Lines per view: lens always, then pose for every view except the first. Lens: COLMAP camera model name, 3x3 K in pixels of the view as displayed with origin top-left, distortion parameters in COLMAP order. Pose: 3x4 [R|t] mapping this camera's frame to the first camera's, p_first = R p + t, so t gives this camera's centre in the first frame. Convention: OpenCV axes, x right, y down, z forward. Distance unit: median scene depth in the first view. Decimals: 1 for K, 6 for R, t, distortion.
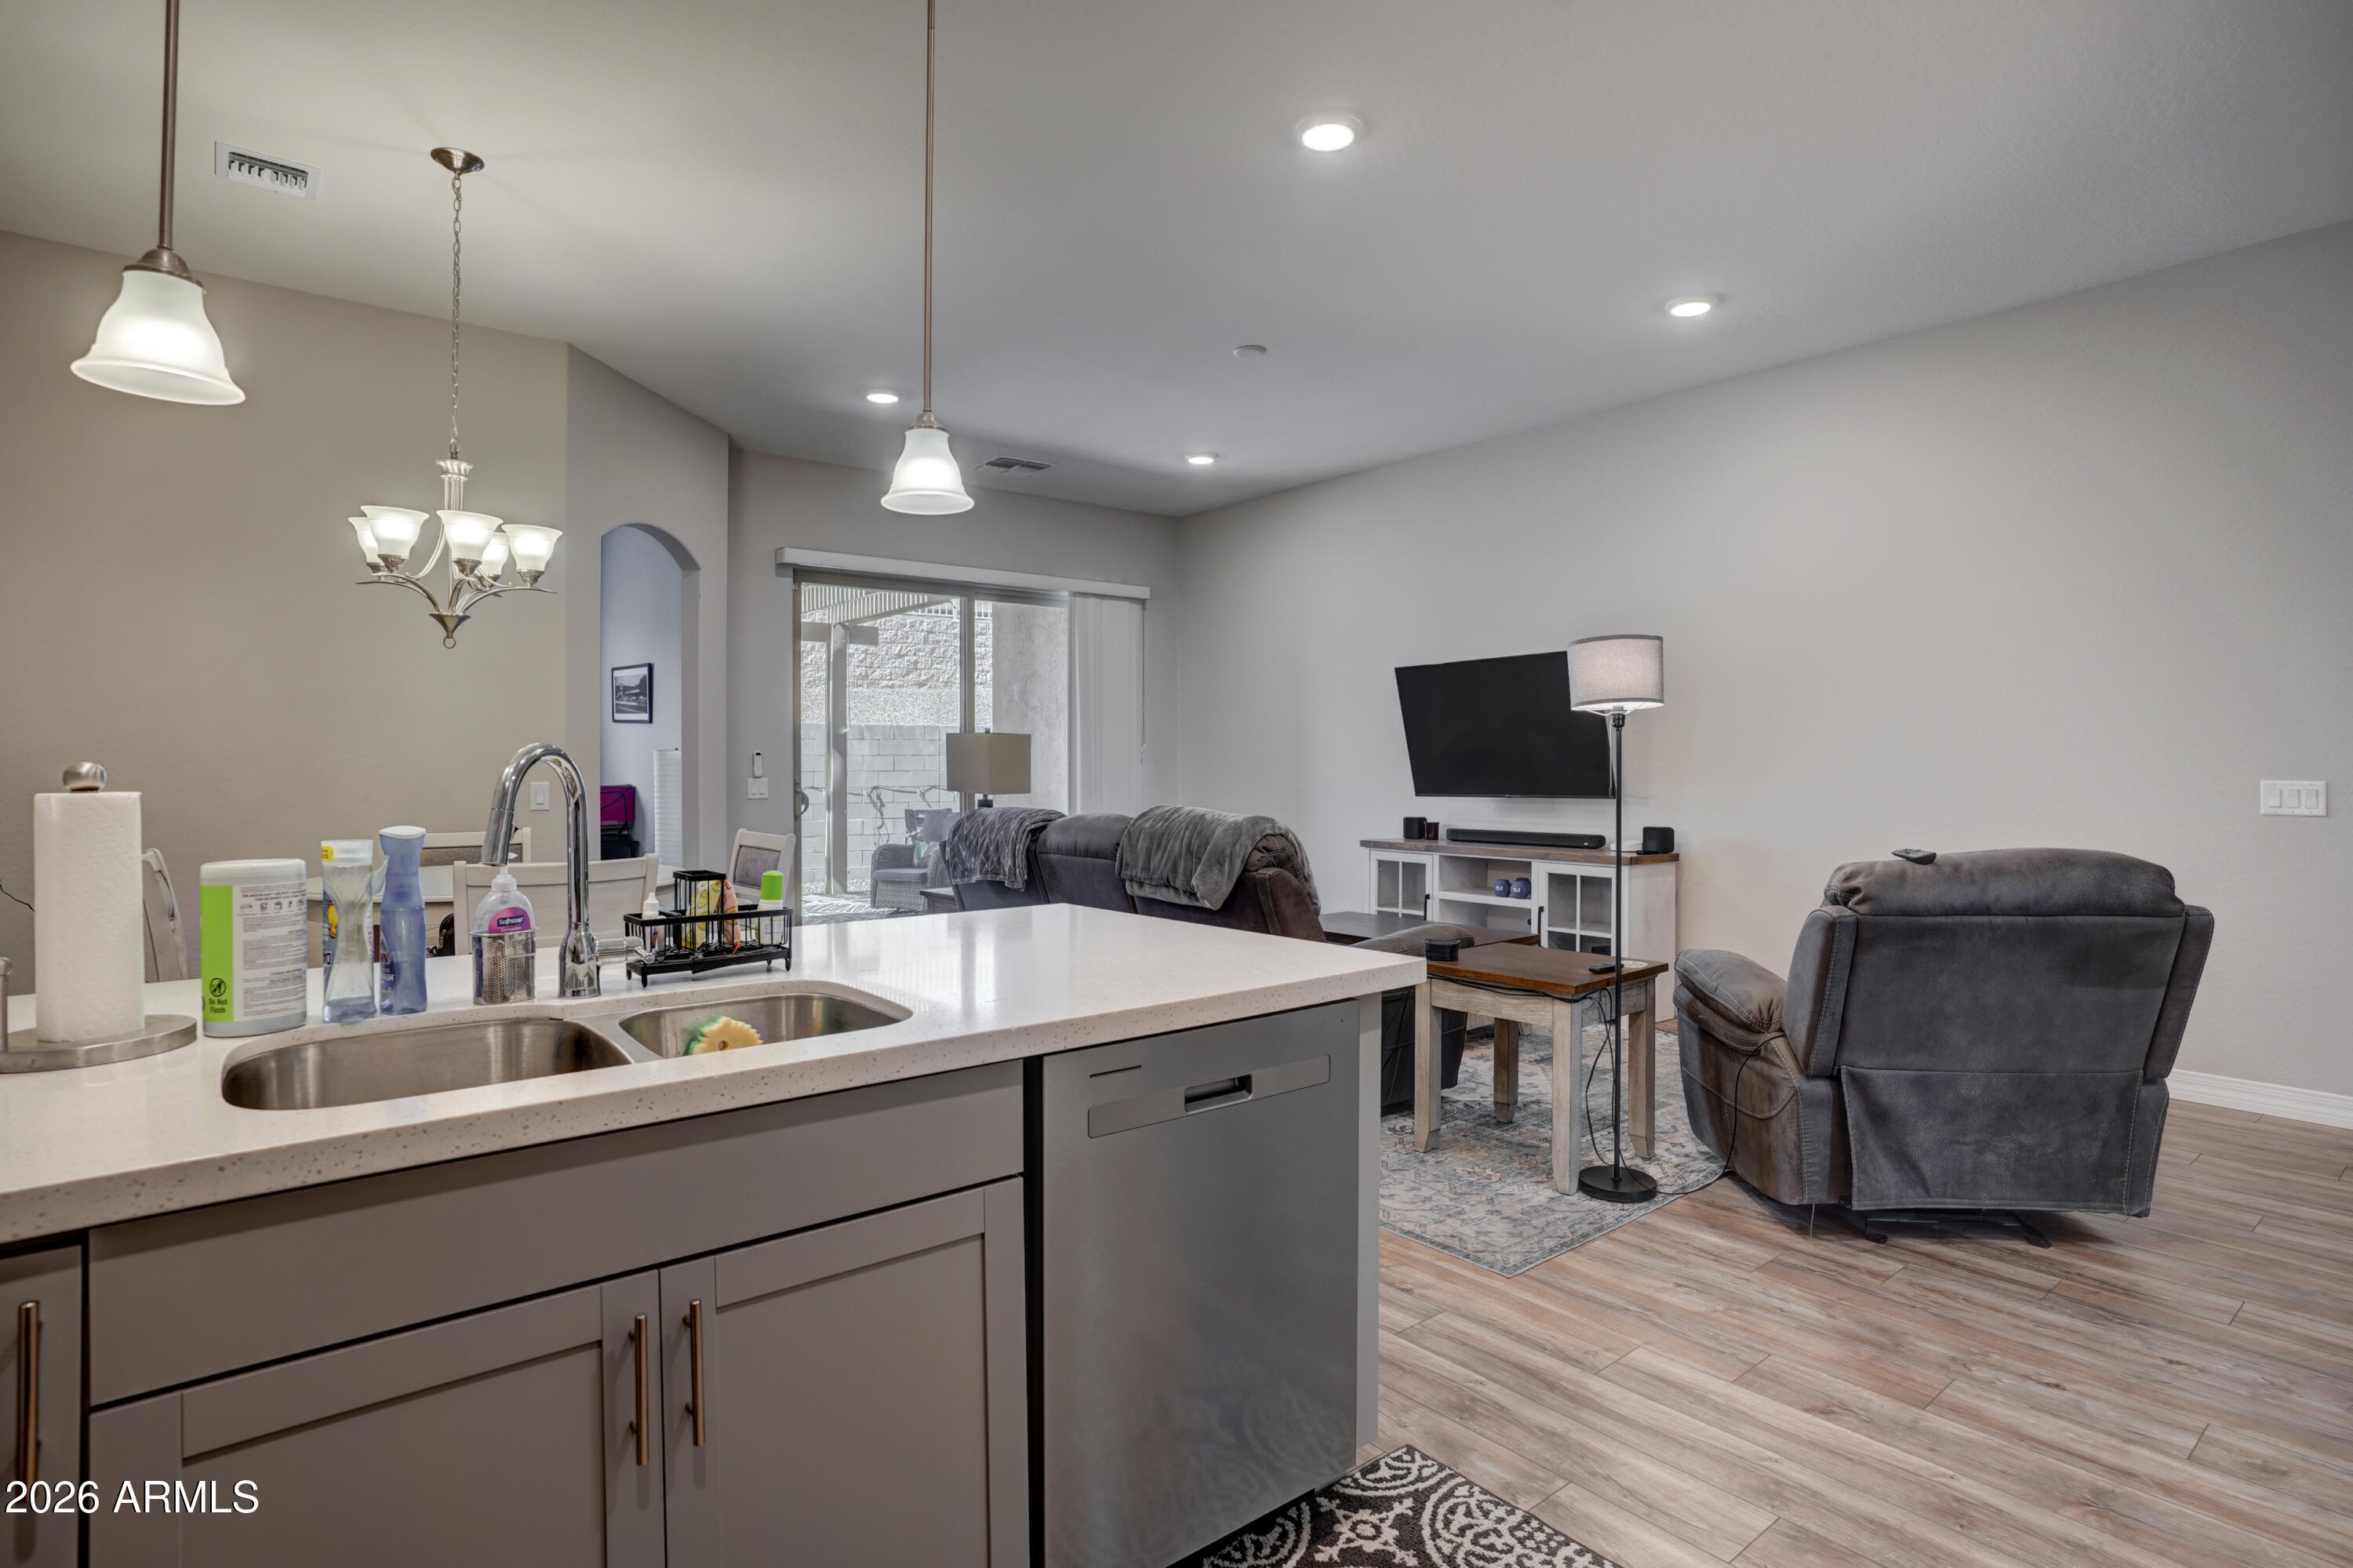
lens RADIAL K [[1163.7, 0, 1177.7], [0, 1163.7, 751.9], [0, 0, 1]] dist [-0.061979, 0.029166]
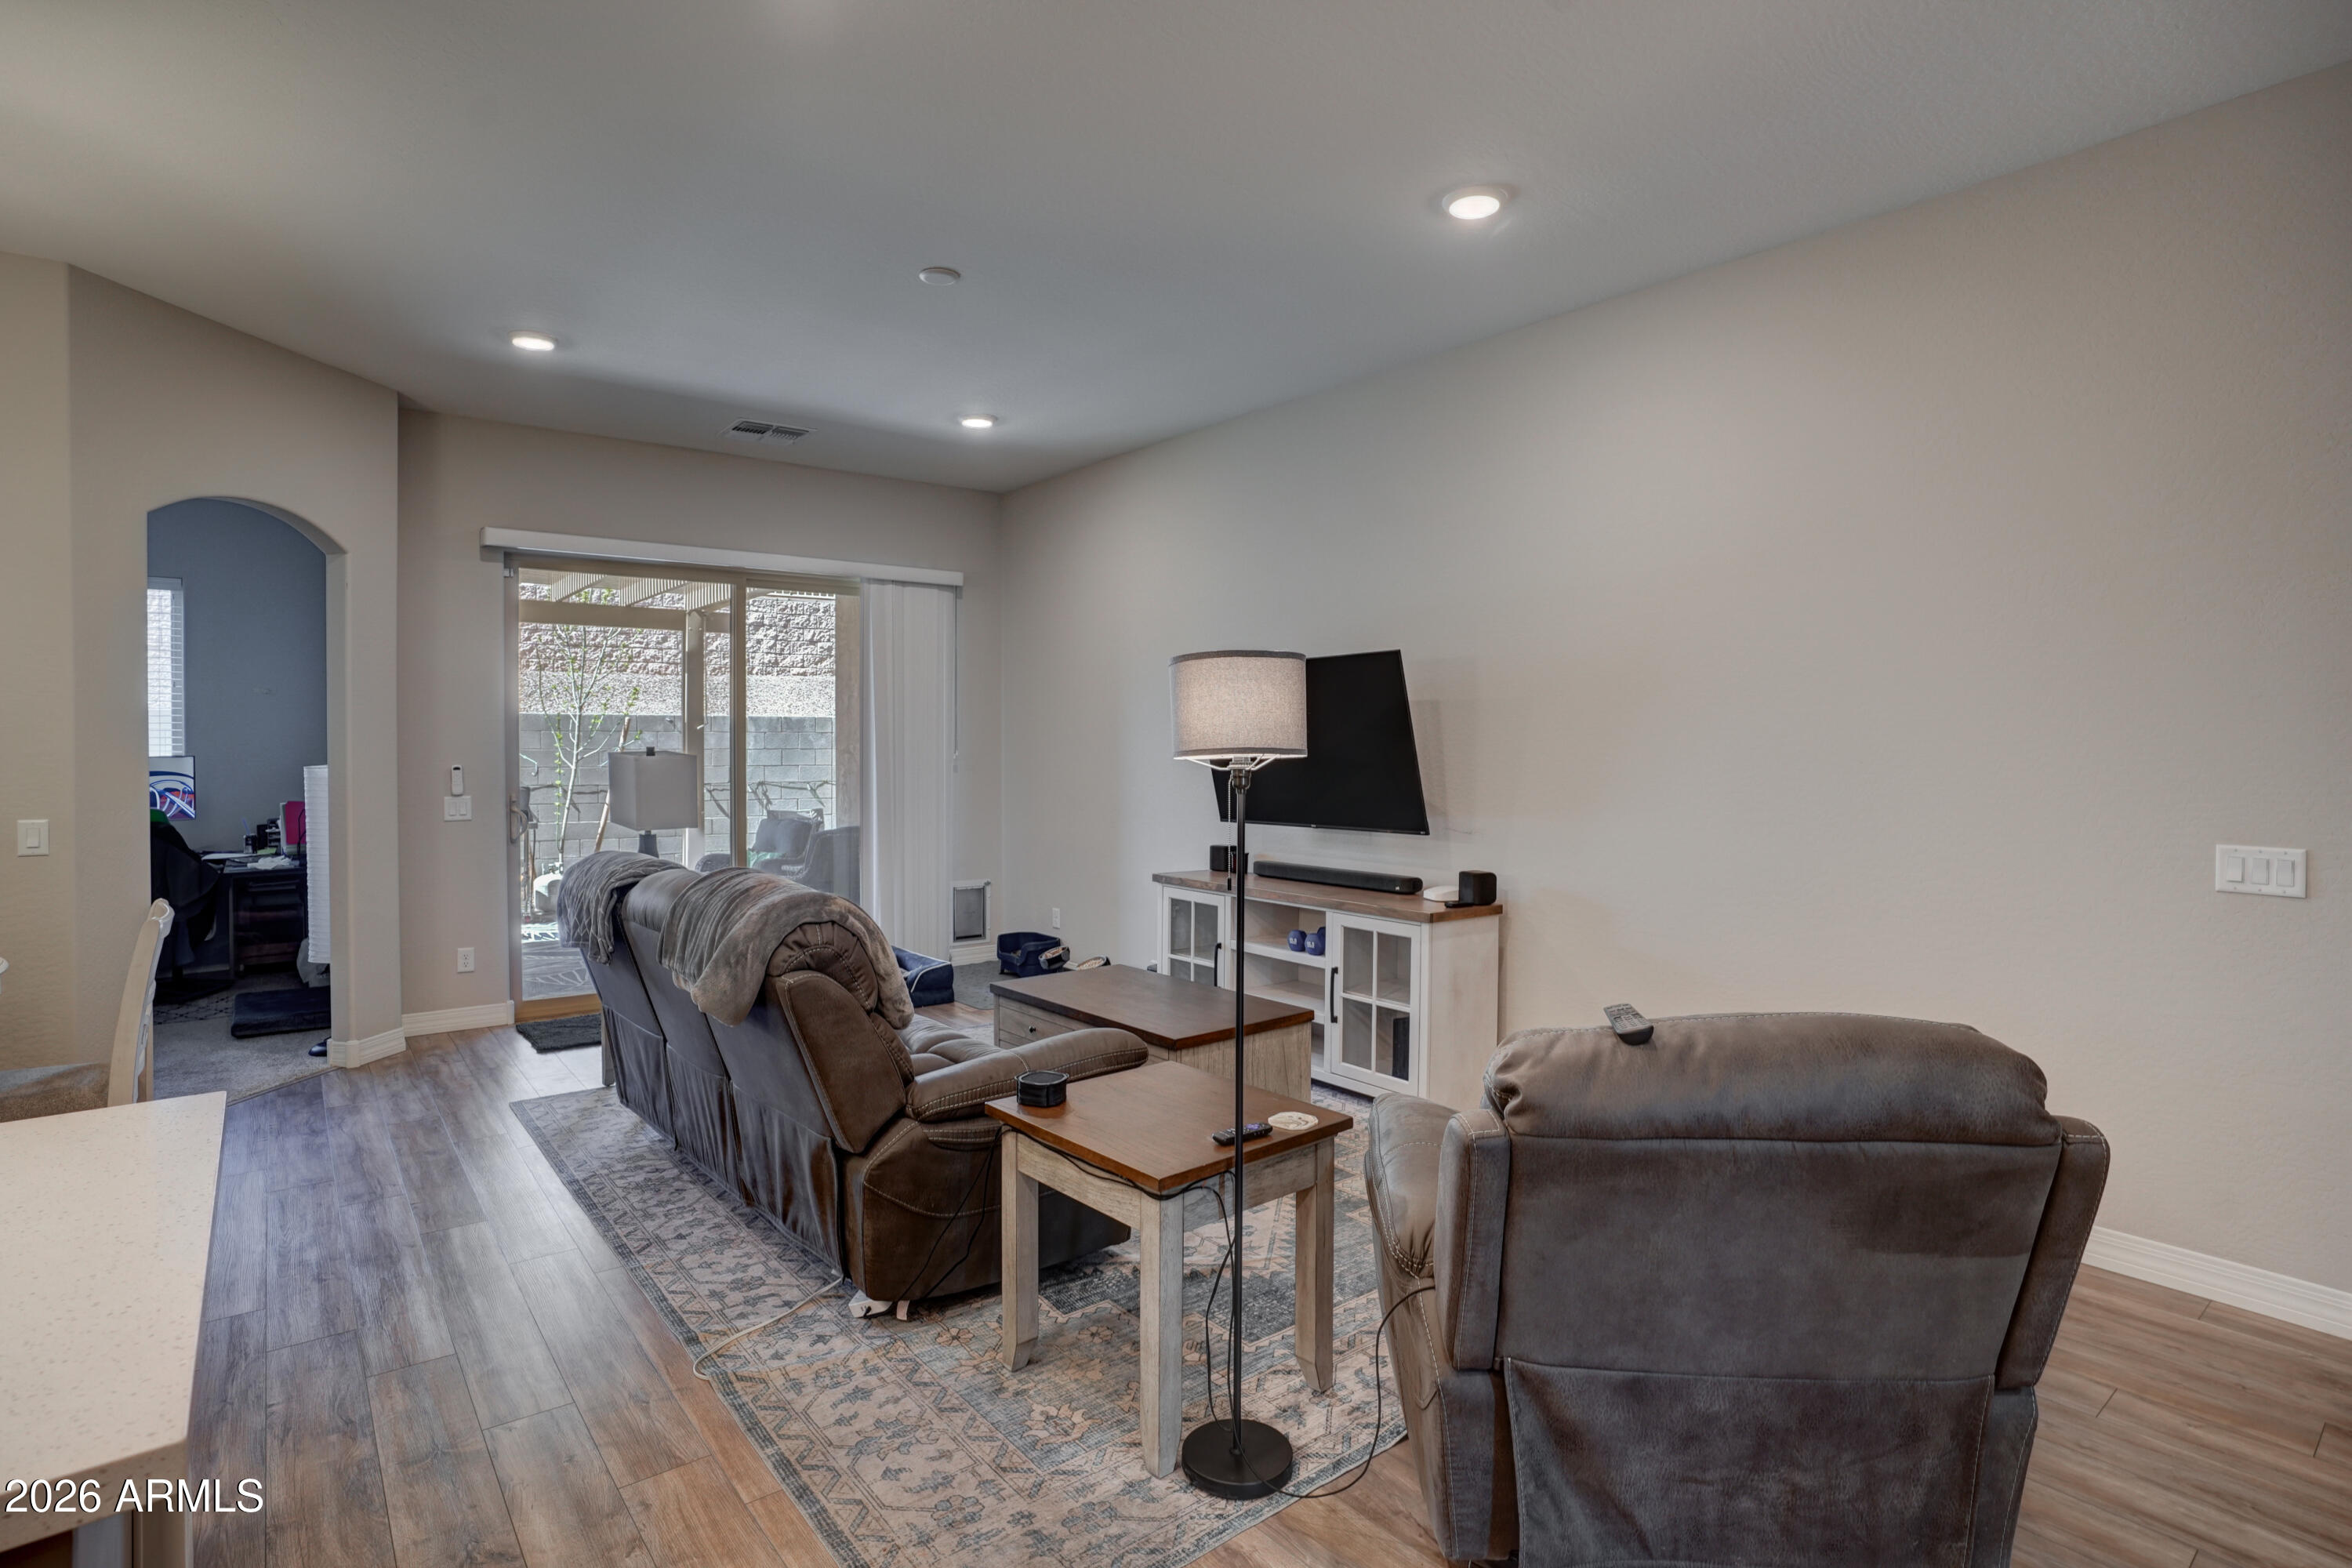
lens RADIAL K [[1151.6, 0, 1167.5], [0, 1151.6, 749.8], [0, 0, 1]] dist [-0.062762, 0.028691]
pose [[0.999994, 0.002942, -0.001820, 0.366129], [-0.002915, 0.999890, 0.014530, -0.056931], [0.001862, -0.014524, 0.999893, 0.359746]]
